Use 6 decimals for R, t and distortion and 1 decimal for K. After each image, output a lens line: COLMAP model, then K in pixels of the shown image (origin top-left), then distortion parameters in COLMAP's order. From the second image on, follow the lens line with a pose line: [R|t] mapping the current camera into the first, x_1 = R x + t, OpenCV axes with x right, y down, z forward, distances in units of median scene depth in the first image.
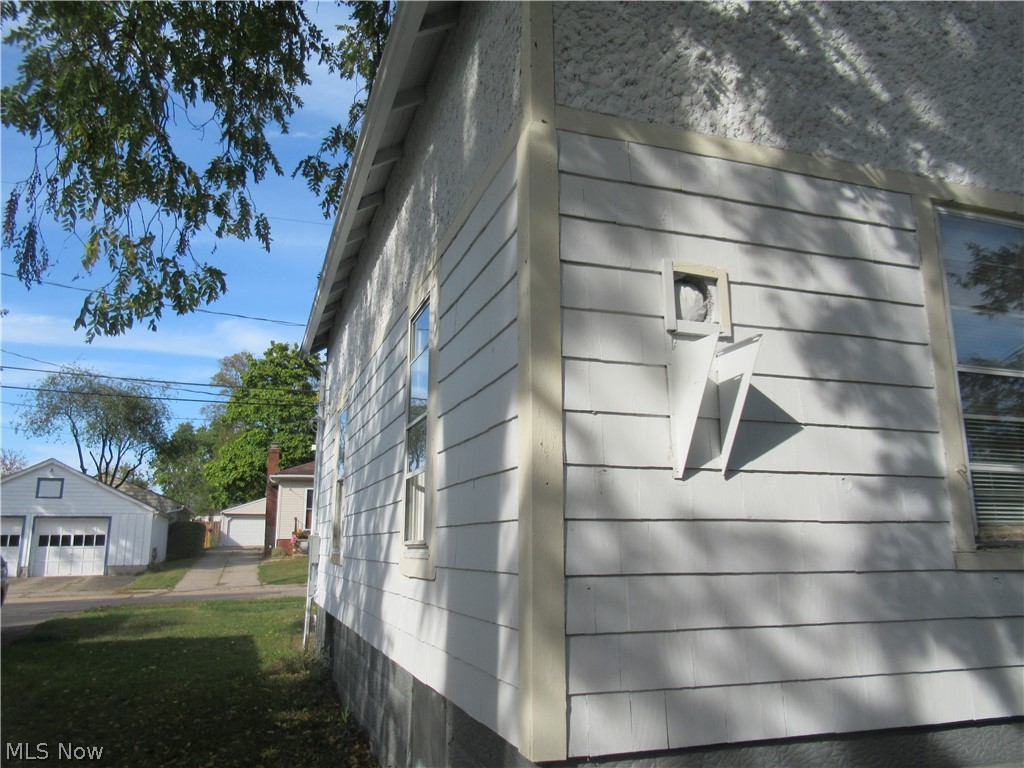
lens RADIAL K [[765.3, 0, 512.2], [0, 765.3, 388.7], [0, 0, 1]] dist [-0.000711, -0.002122]
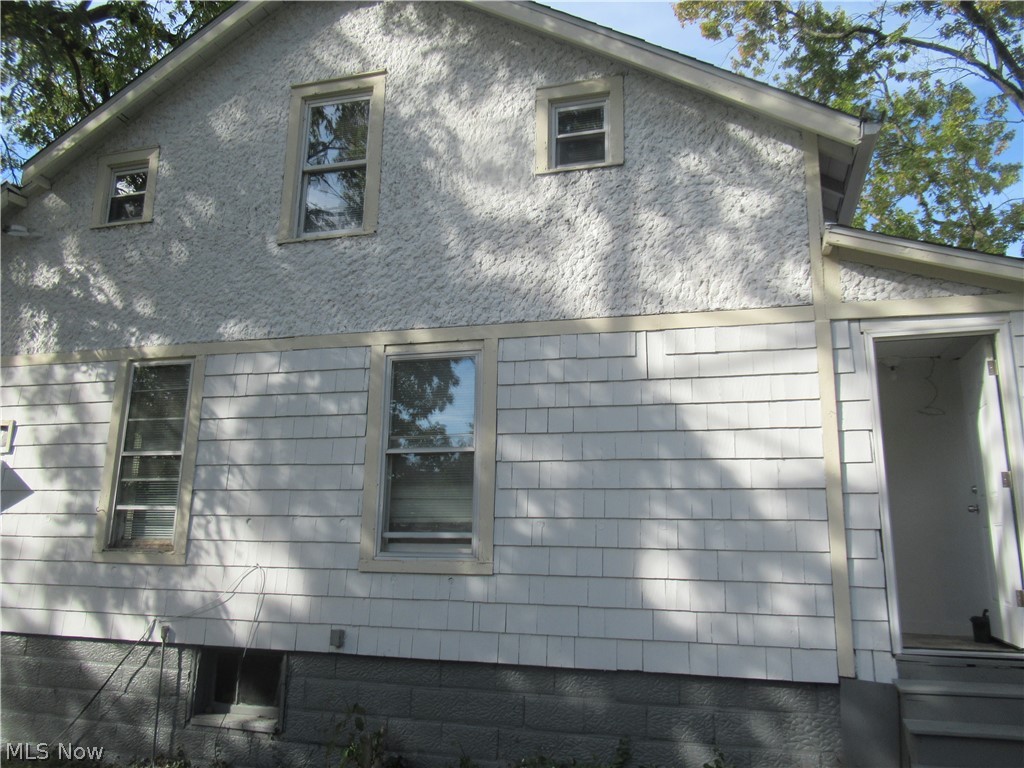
lens RADIAL K [[765.3, 0, 512.2], [0, 765.3, 388.7], [0, 0, 1]] dist [-0.000711, -0.002122]
pose [[0.815928, -0.102079, -0.569070, 2.512930], [0.095298, 0.994572, -0.041767, -0.017308], [0.570245, -0.020153, 0.821228, 0.016602]]
